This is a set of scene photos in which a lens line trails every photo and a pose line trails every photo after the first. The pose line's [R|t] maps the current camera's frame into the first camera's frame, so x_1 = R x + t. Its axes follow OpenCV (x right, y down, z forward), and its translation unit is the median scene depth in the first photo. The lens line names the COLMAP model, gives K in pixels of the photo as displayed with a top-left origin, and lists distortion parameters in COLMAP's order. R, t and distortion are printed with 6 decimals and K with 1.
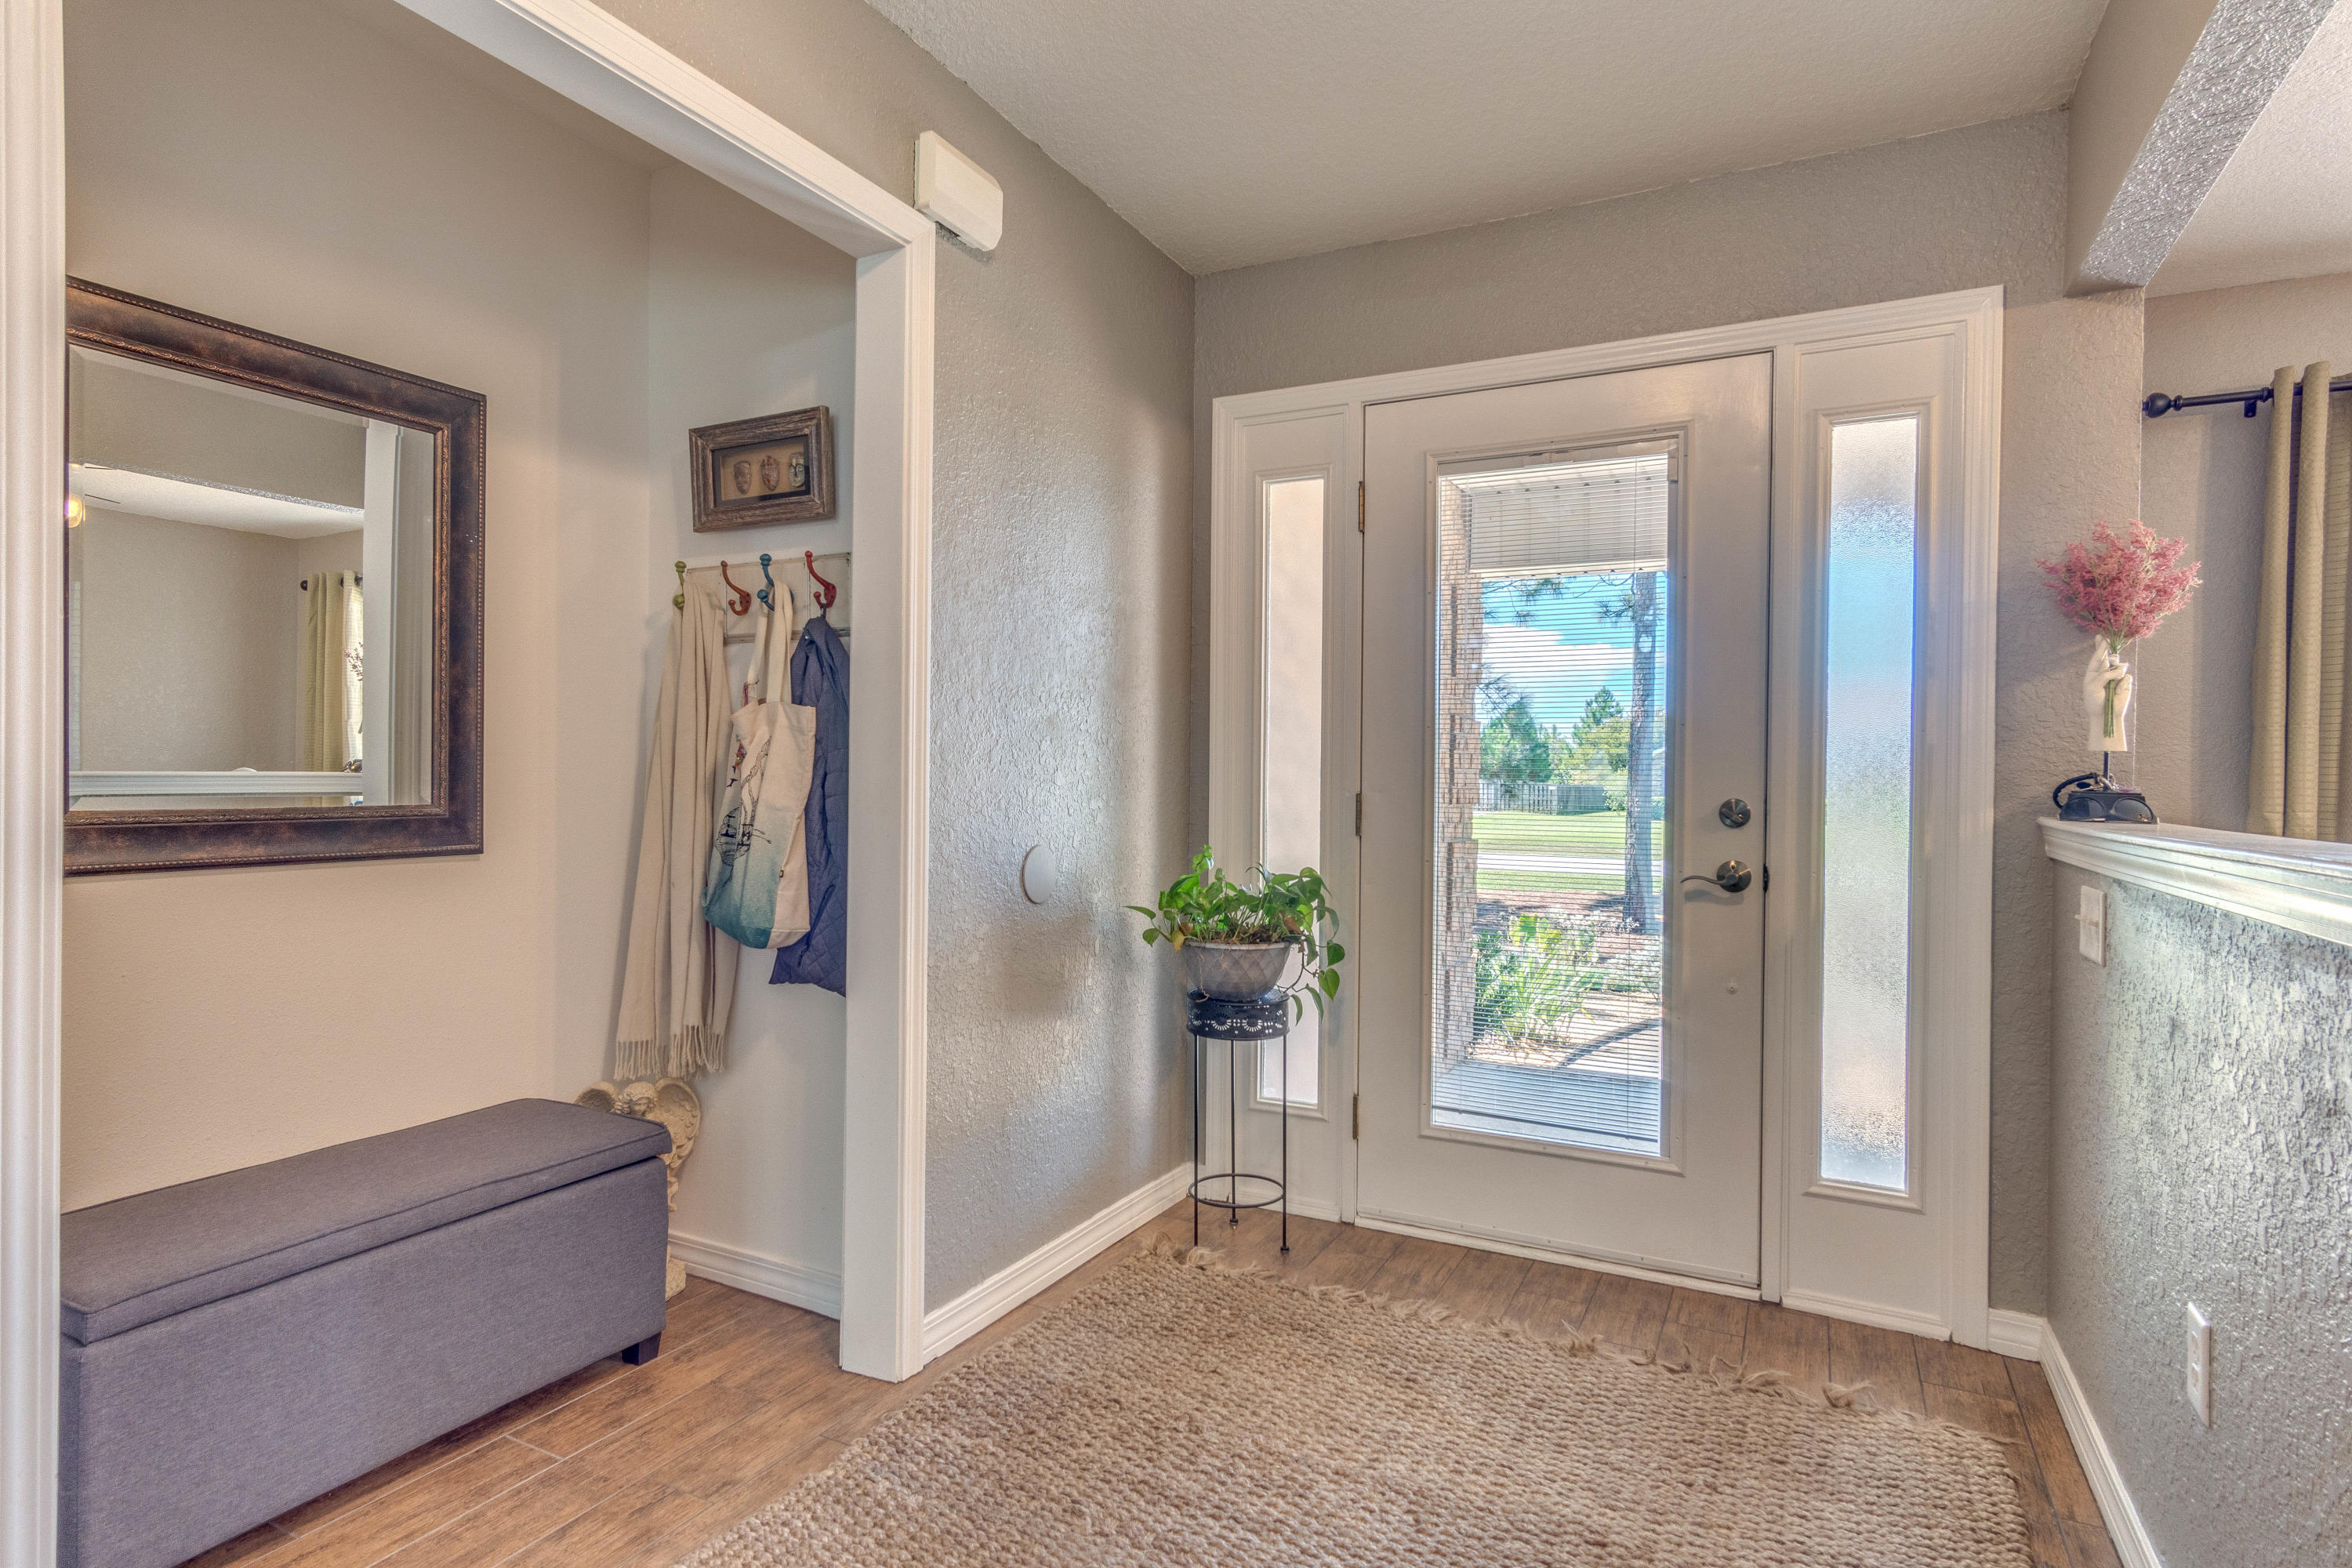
lens RADIAL K [[1249.4, 0, 1178.9], [0, 1249.4, 776.2], [0, 0, 1]] dist [0.000082, 0.001715]
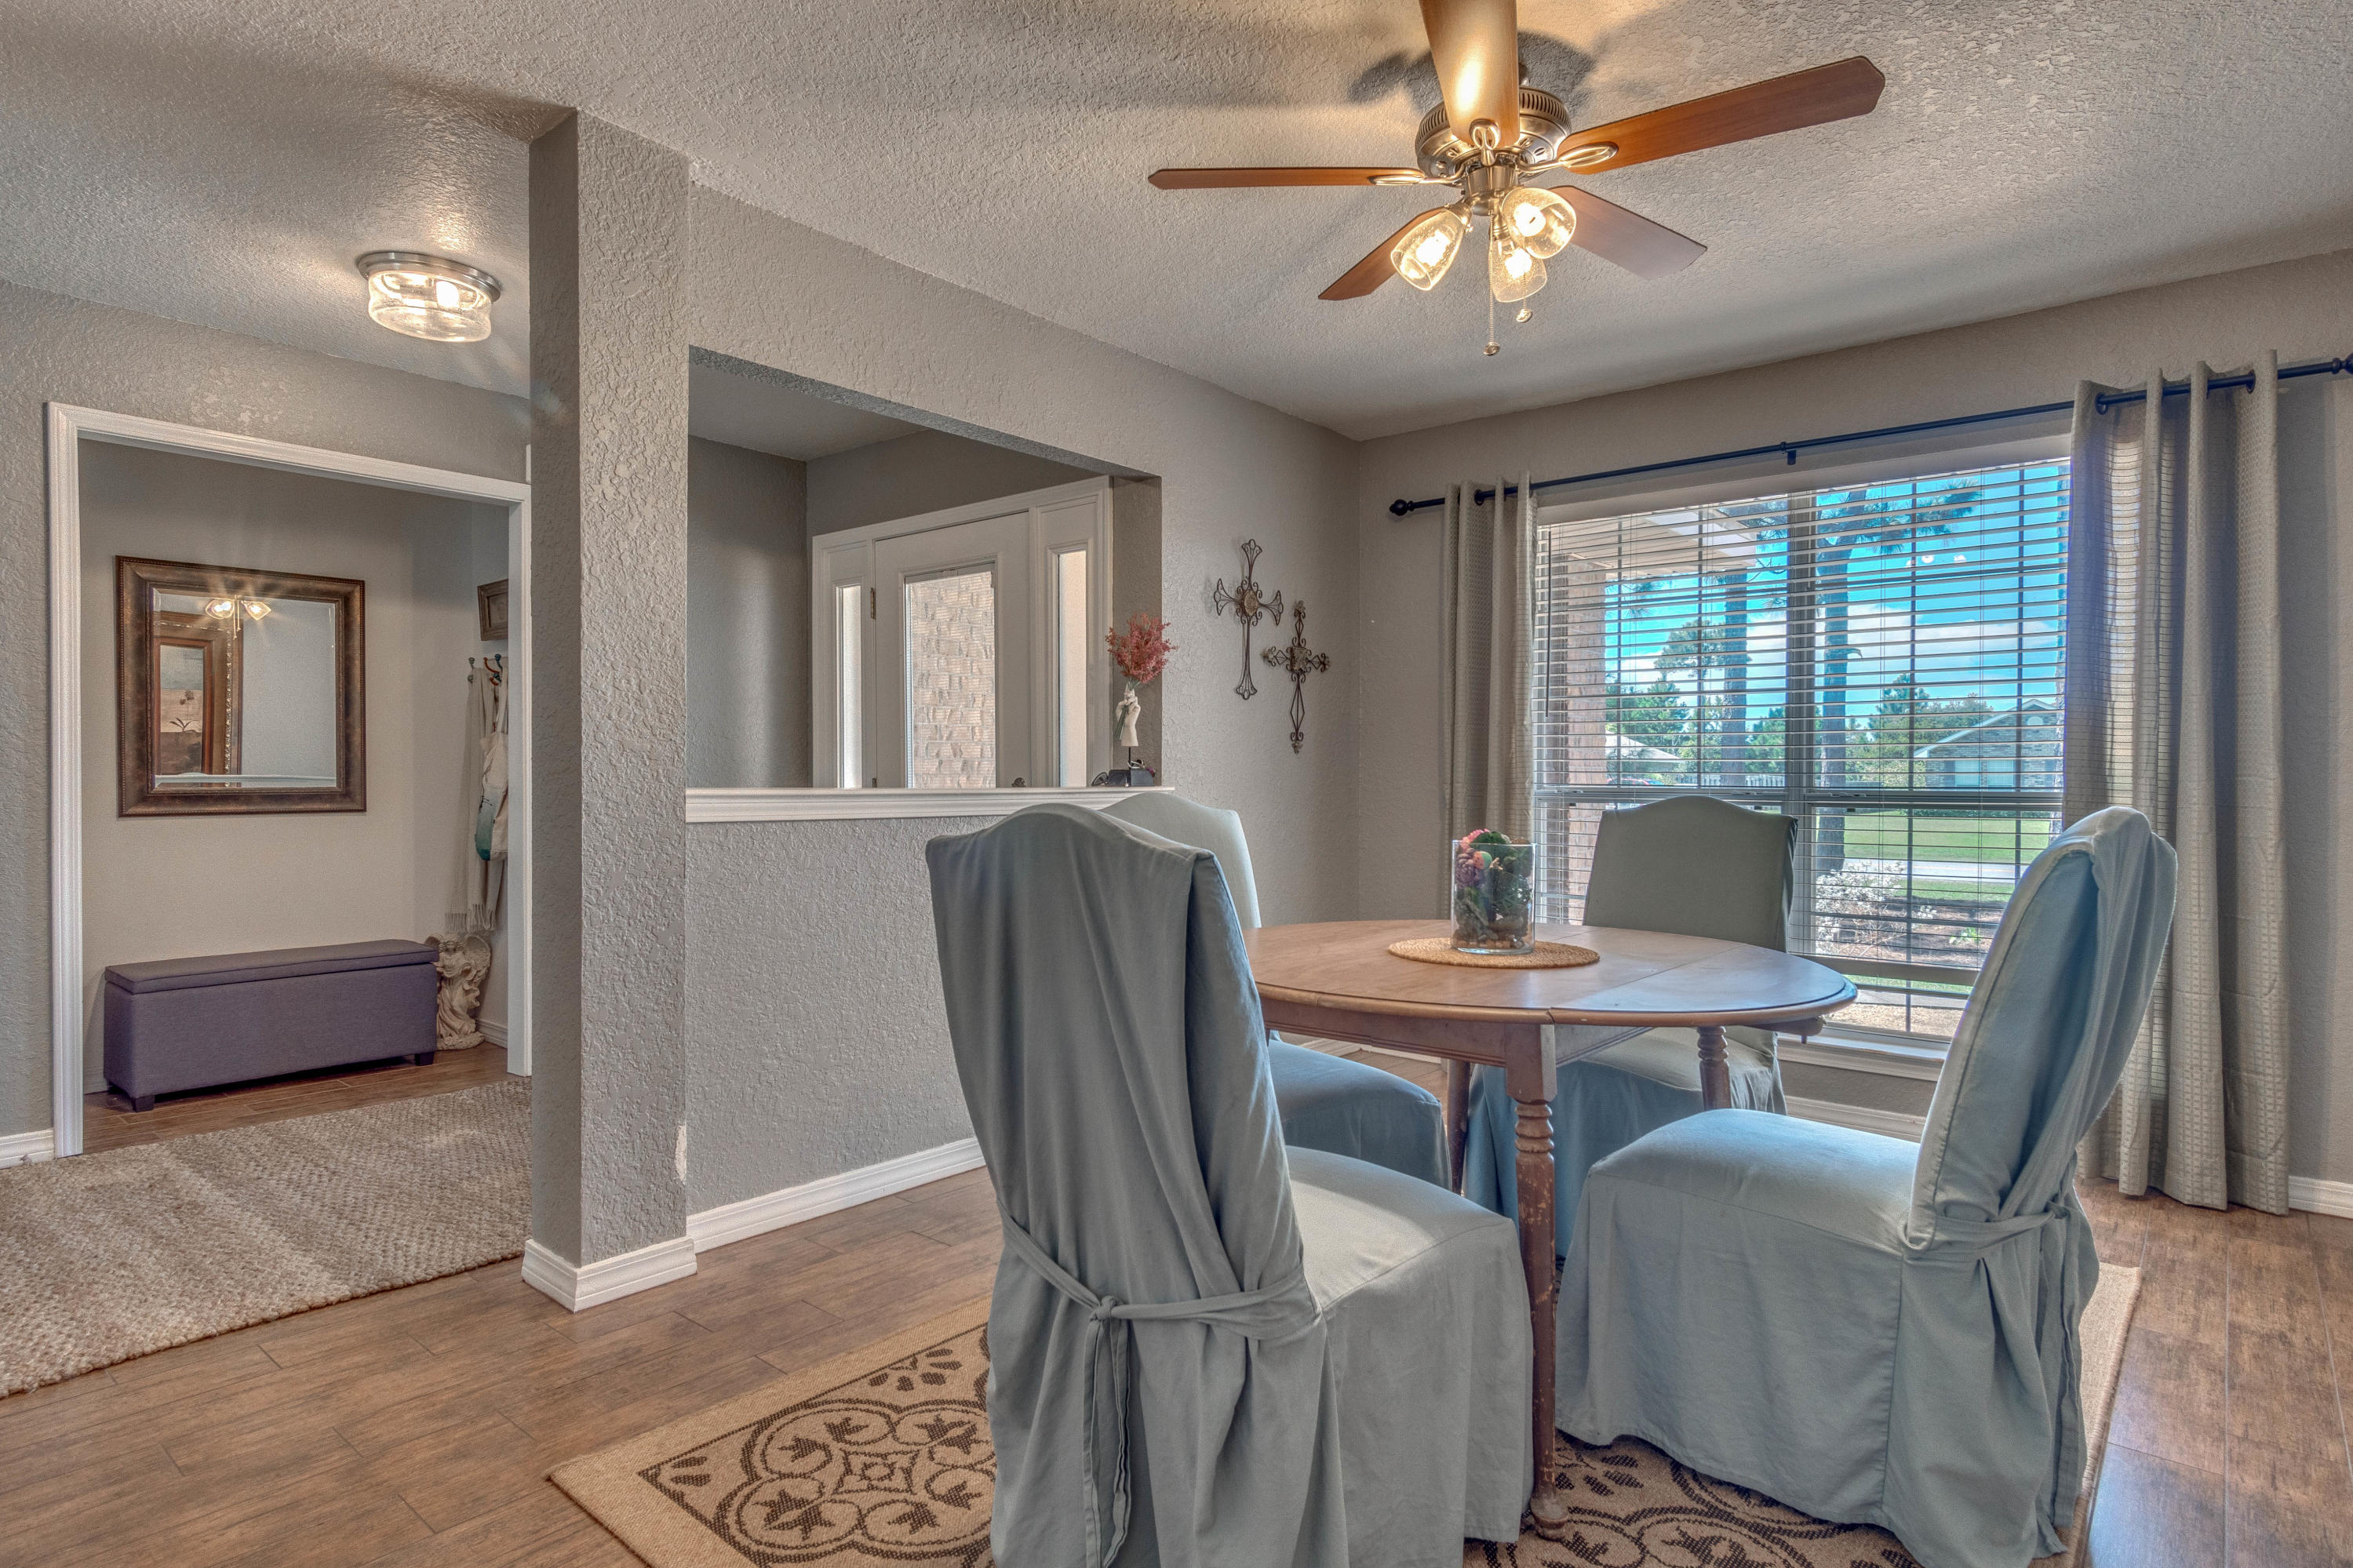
lens RADIAL K [[1249.8, 0, 1167.3], [0, 1249.8, 788.5], [0, 0, 1]] dist [0.000082, 0.001715]
pose [[0.976851, -0.010092, -0.213684, 0.925160], [0.011612, 0.999915, 0.005859, 0.023752], [0.213607, -0.008205, 0.976885, -0.553107]]
